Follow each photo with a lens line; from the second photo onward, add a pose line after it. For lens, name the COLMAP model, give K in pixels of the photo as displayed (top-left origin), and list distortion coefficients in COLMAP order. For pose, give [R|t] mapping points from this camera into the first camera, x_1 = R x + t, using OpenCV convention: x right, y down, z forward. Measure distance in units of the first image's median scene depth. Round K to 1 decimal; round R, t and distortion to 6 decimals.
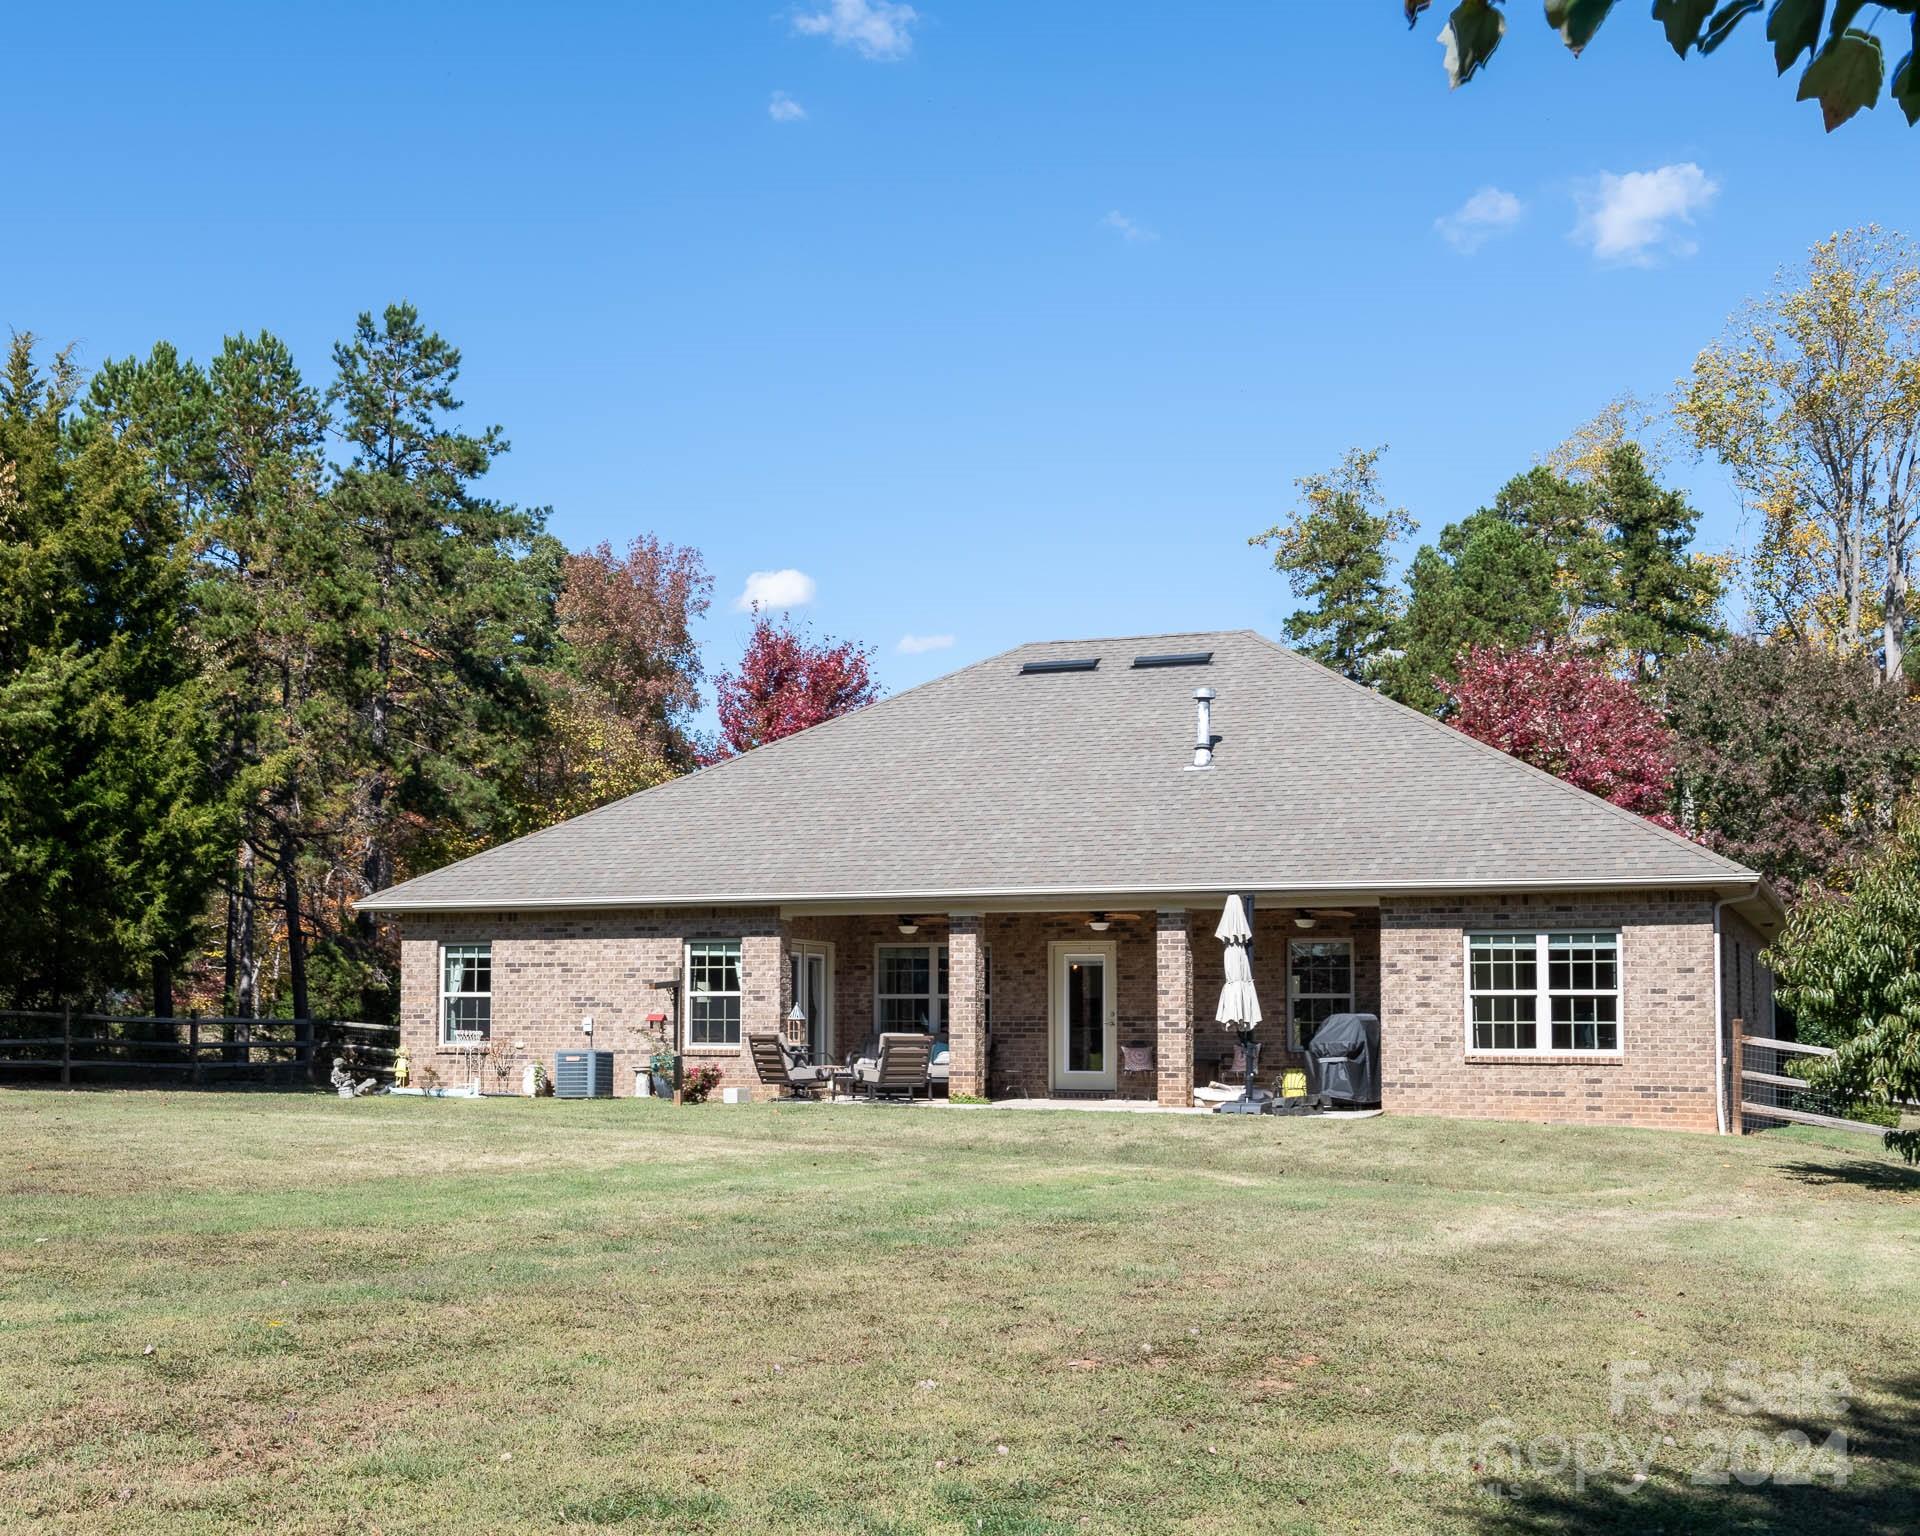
lens RADIAL K [[2578.1, 0, 960.0], [0, 2578.1, 768.0], [0, 0, 1]] dist [0.039377, 0.049642]
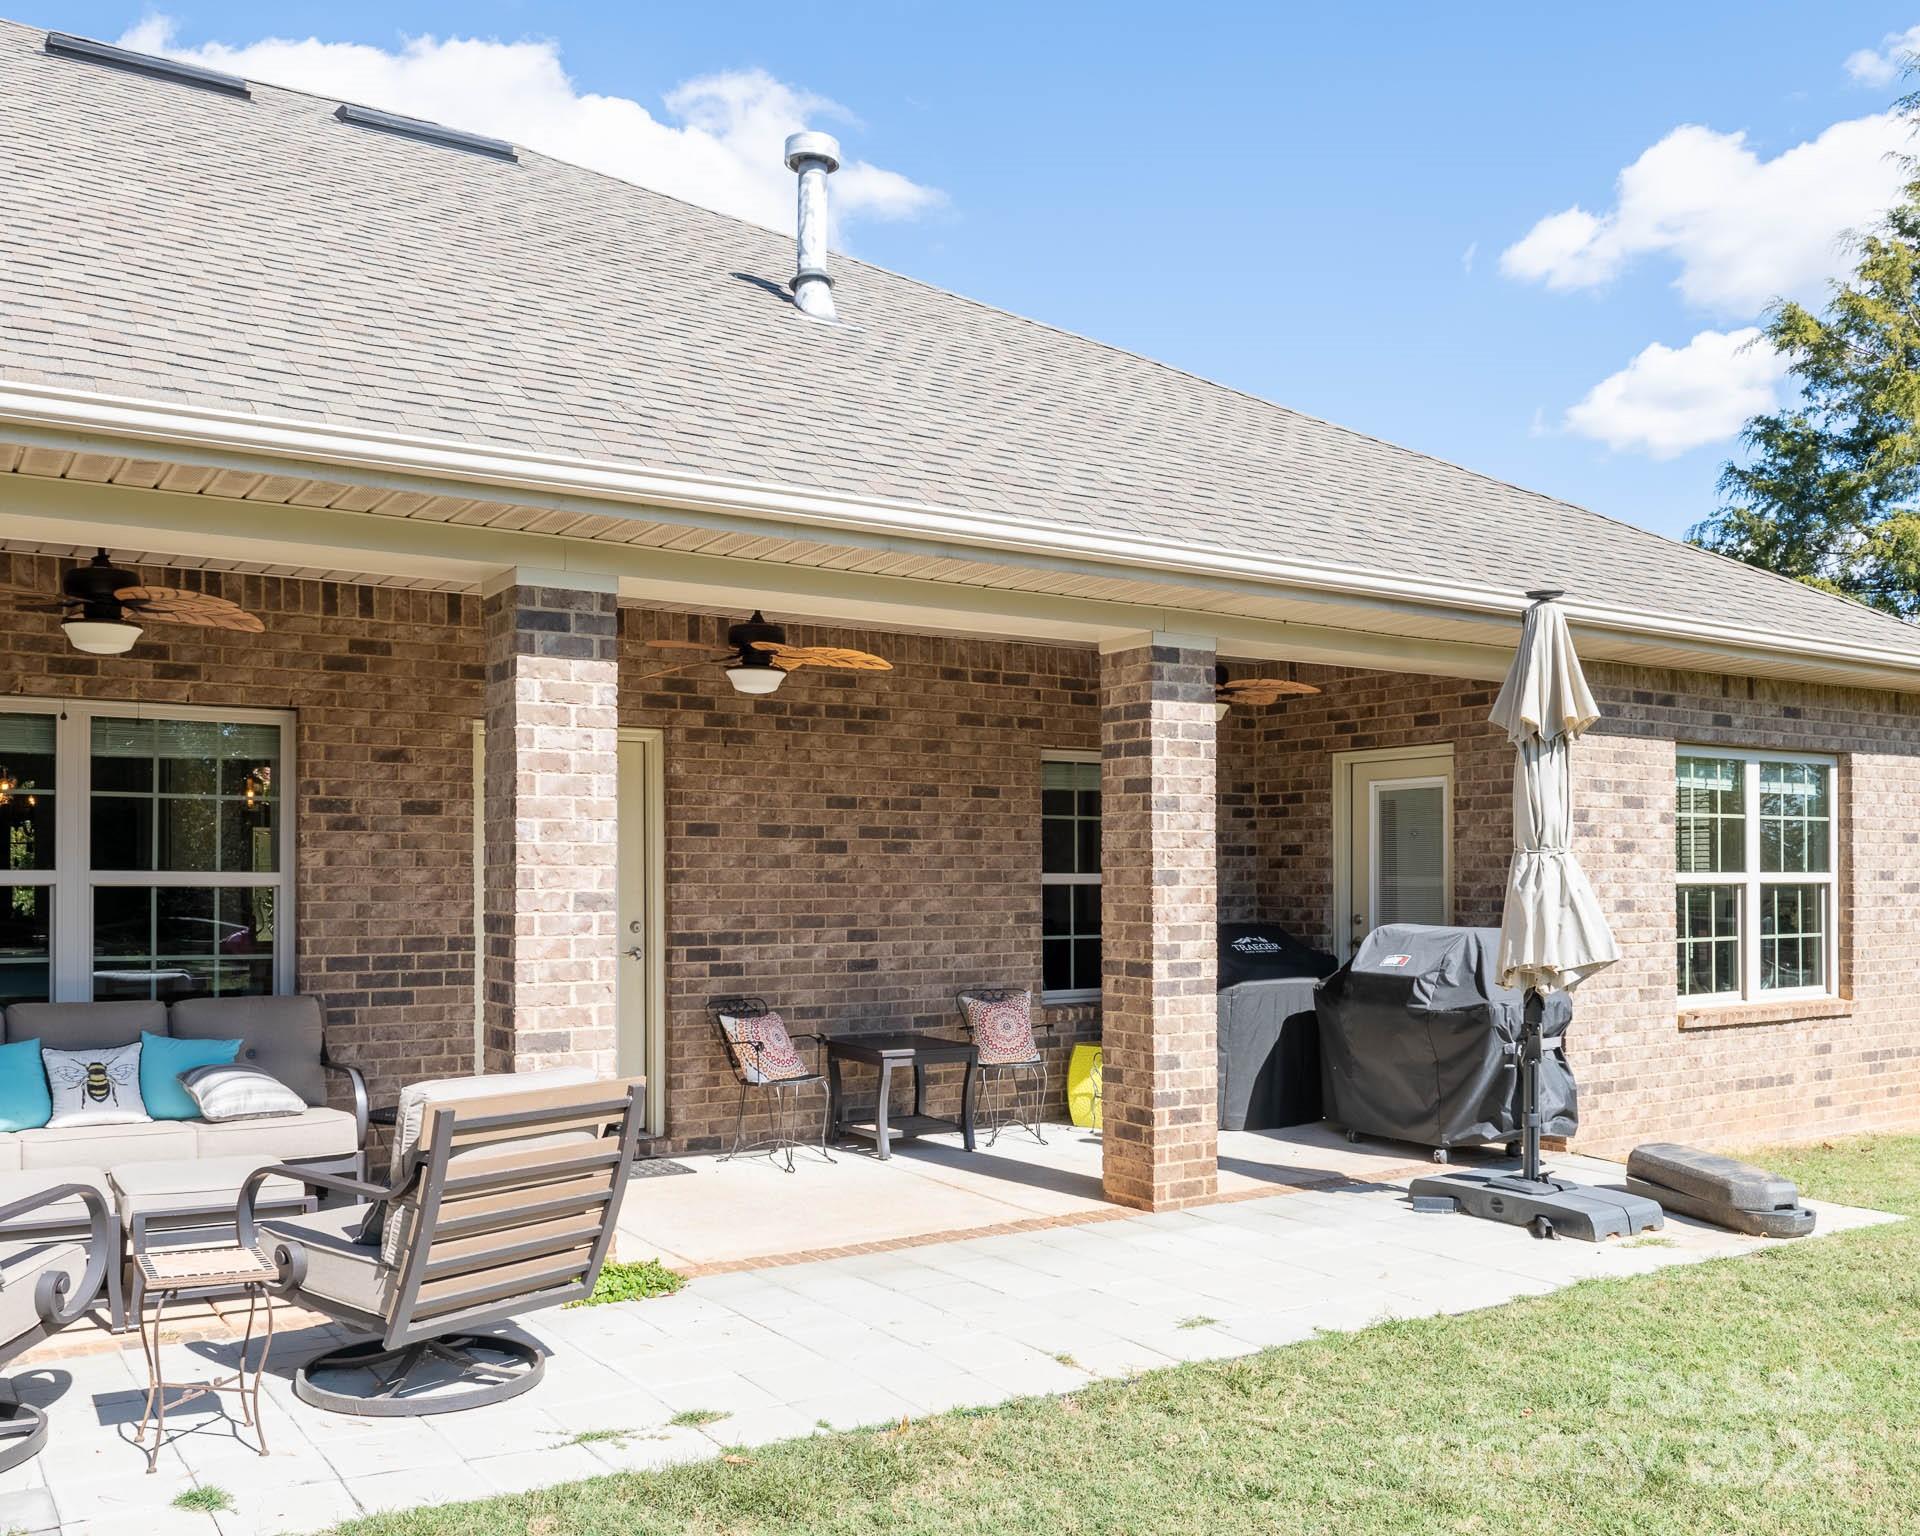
lens RADIAL K [[1669.8, 0, 958.9], [0, 1669.8, 863.3], [0, 0, 1]] dist [-0.012121, -0.006984]
pose [[0.587873, 0.002861, 0.808948, -0.114048], [-0.081140, 0.995159, 0.055446, 0.072642], [-0.804874, -0.098233, 0.585260, 0.864325]]
